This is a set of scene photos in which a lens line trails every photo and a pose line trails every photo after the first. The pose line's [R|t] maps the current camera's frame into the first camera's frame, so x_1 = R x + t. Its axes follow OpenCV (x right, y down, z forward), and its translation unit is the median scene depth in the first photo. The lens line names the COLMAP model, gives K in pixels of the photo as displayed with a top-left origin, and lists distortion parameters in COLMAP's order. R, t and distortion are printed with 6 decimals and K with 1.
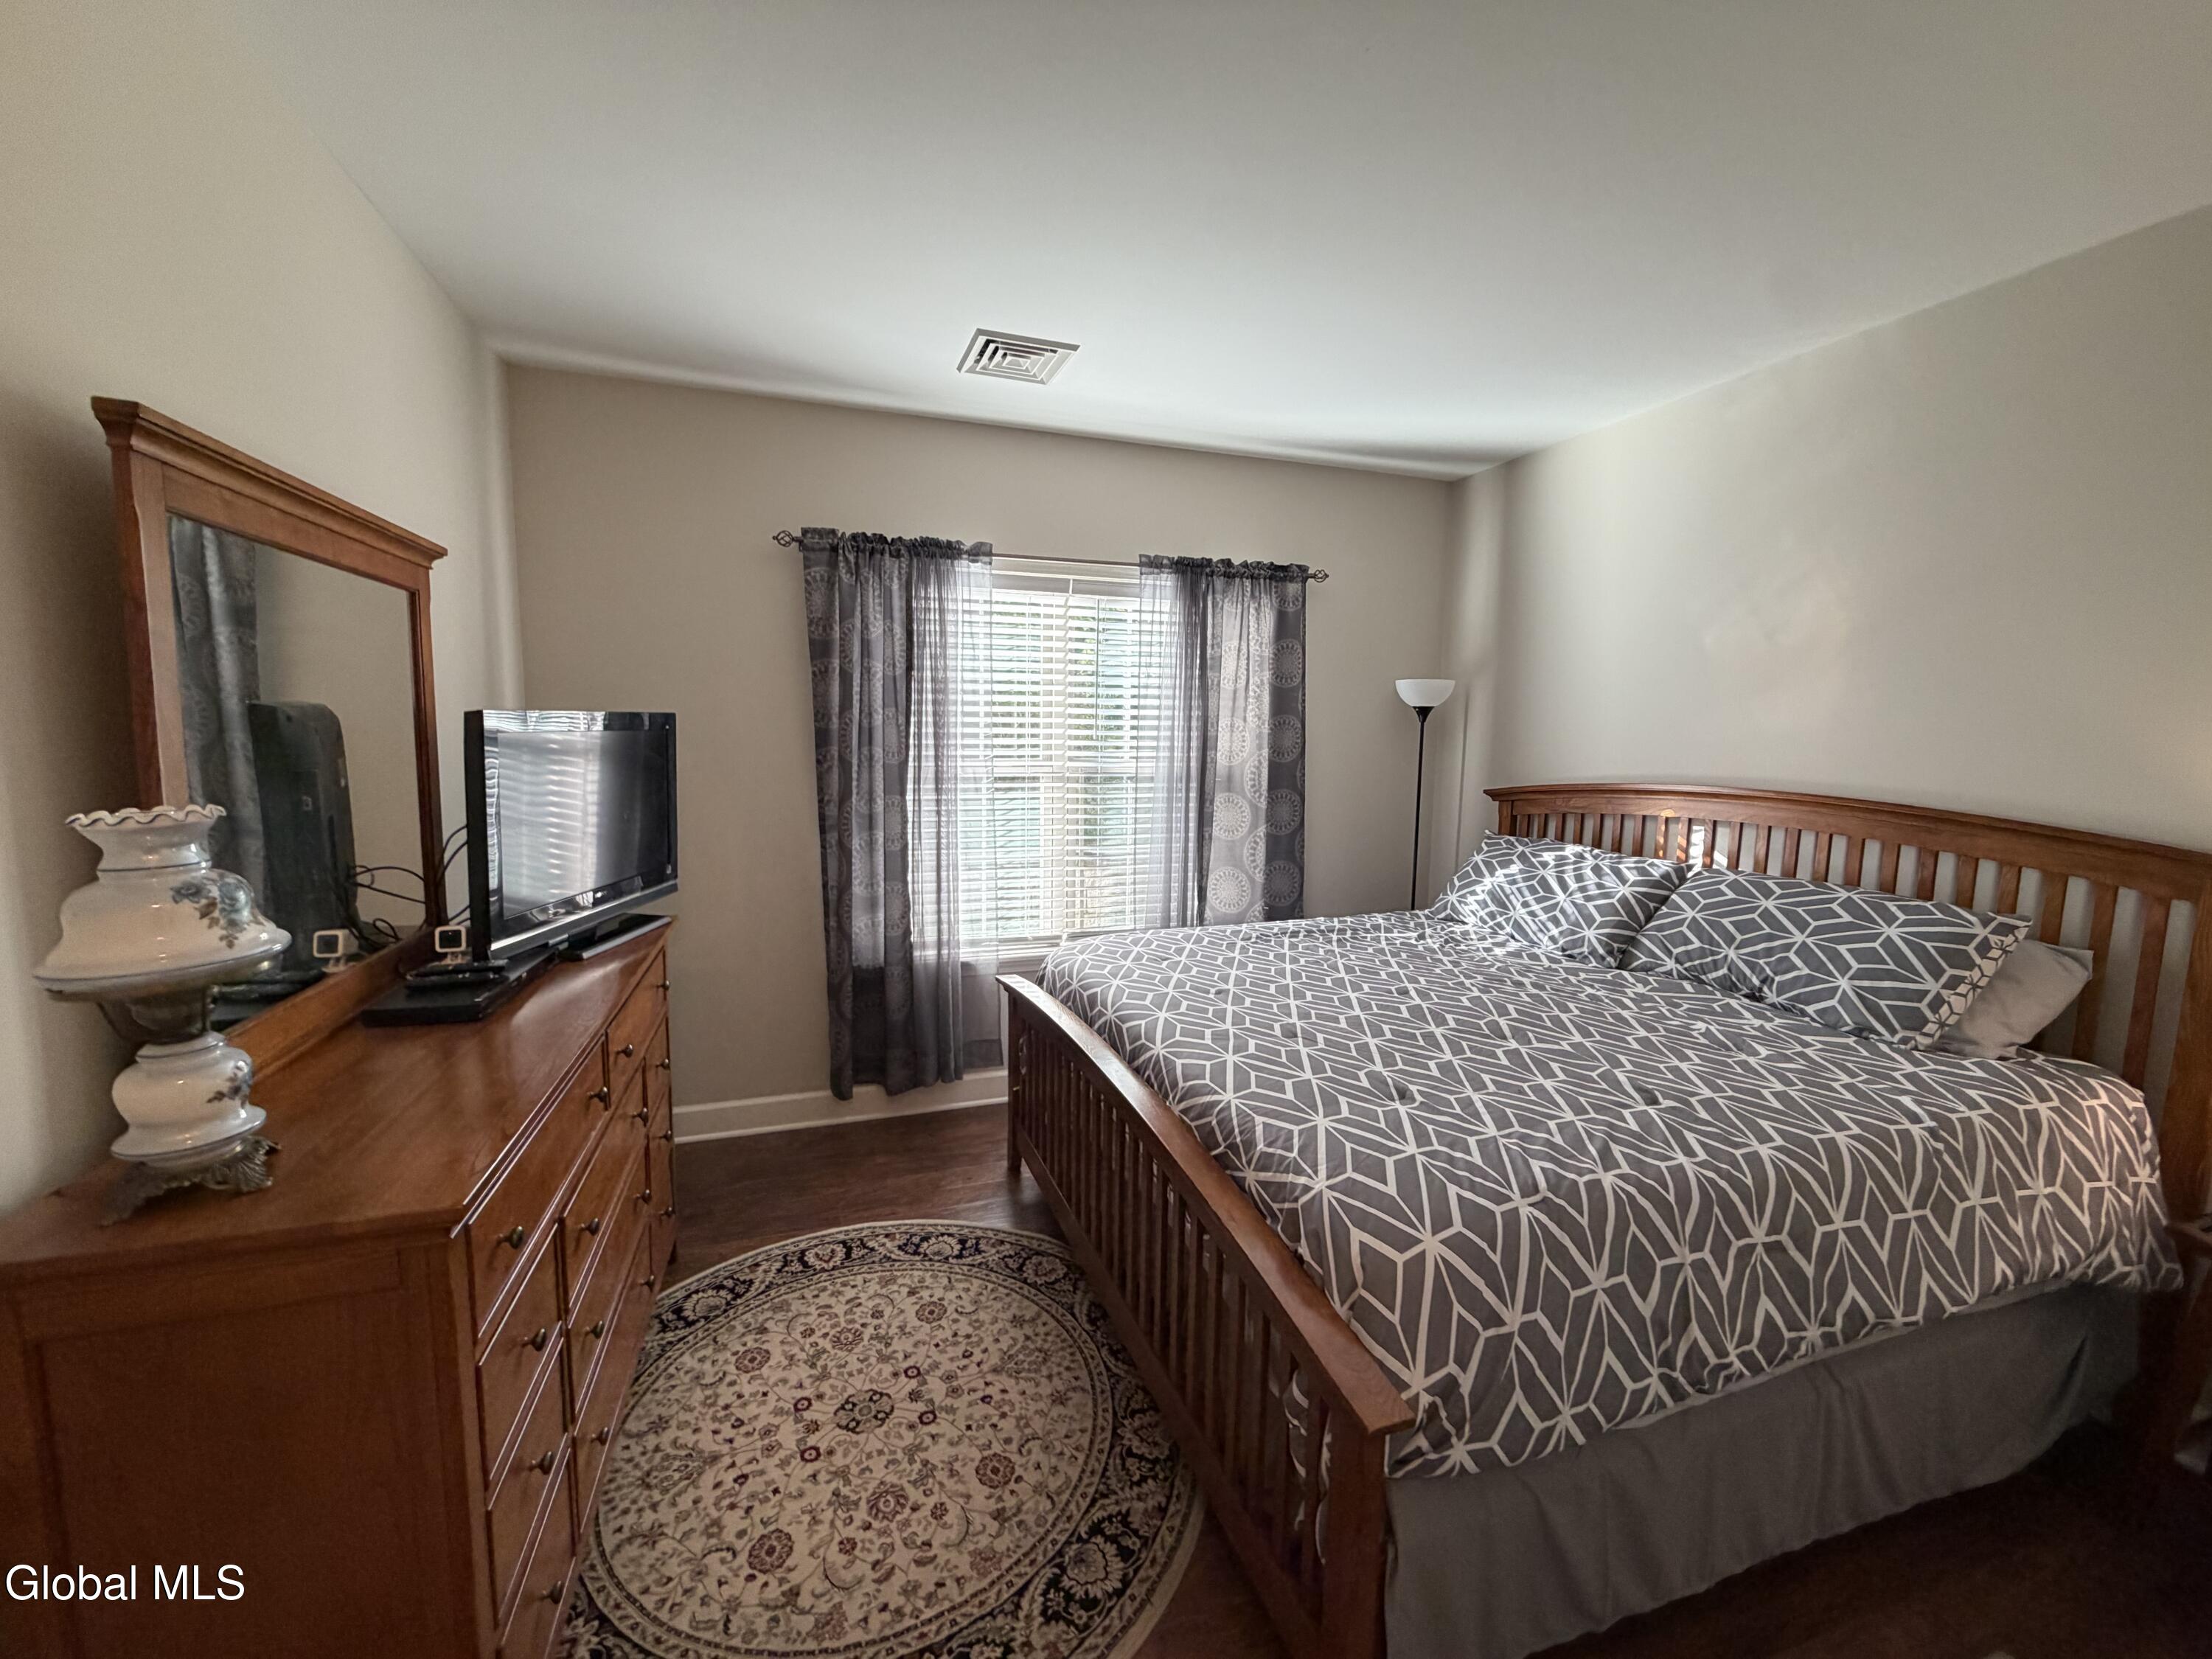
lens RADIAL K [[876.4, 0, 1106.5], [0, 876.4, 826.1], [0, 0, 1]] dist [0.002434, -0.001083]
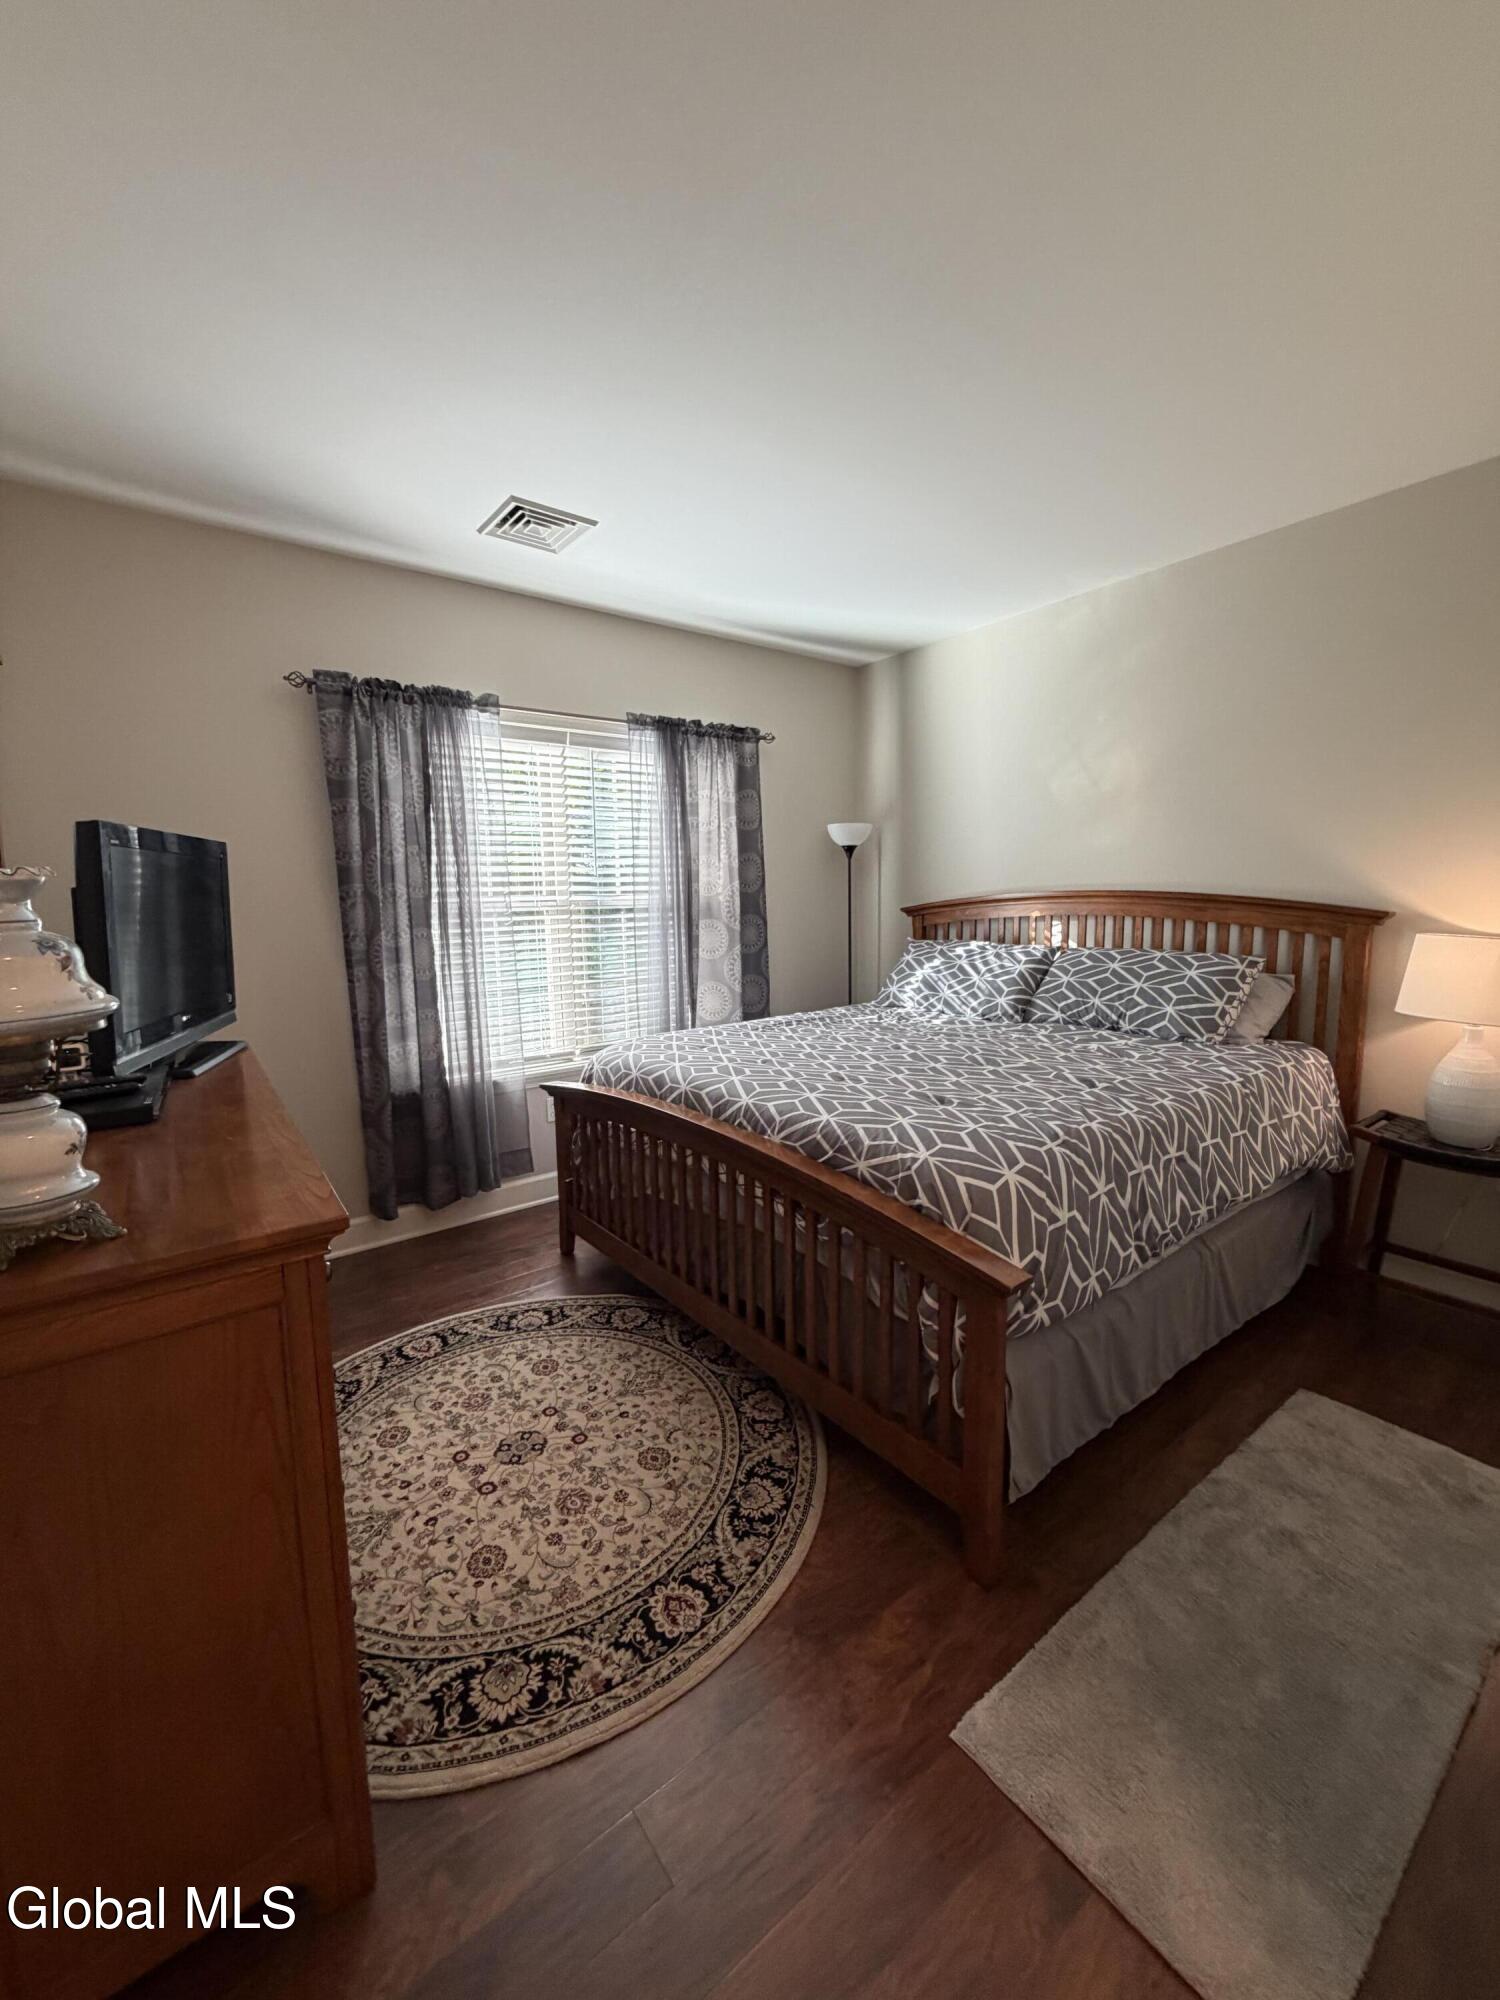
lens RADIAL K [[792.4, 0, 751.9], [0, 792.4, 989.5], [0, 0, 1]] dist [0.002434, -0.001083]
pose [[0.947565, -0.068367, 0.312165, -0.218238], [0.066450, 0.997649, 0.016786, 0.064828], [-0.312578, 0.004837, 0.949880, -0.053180]]
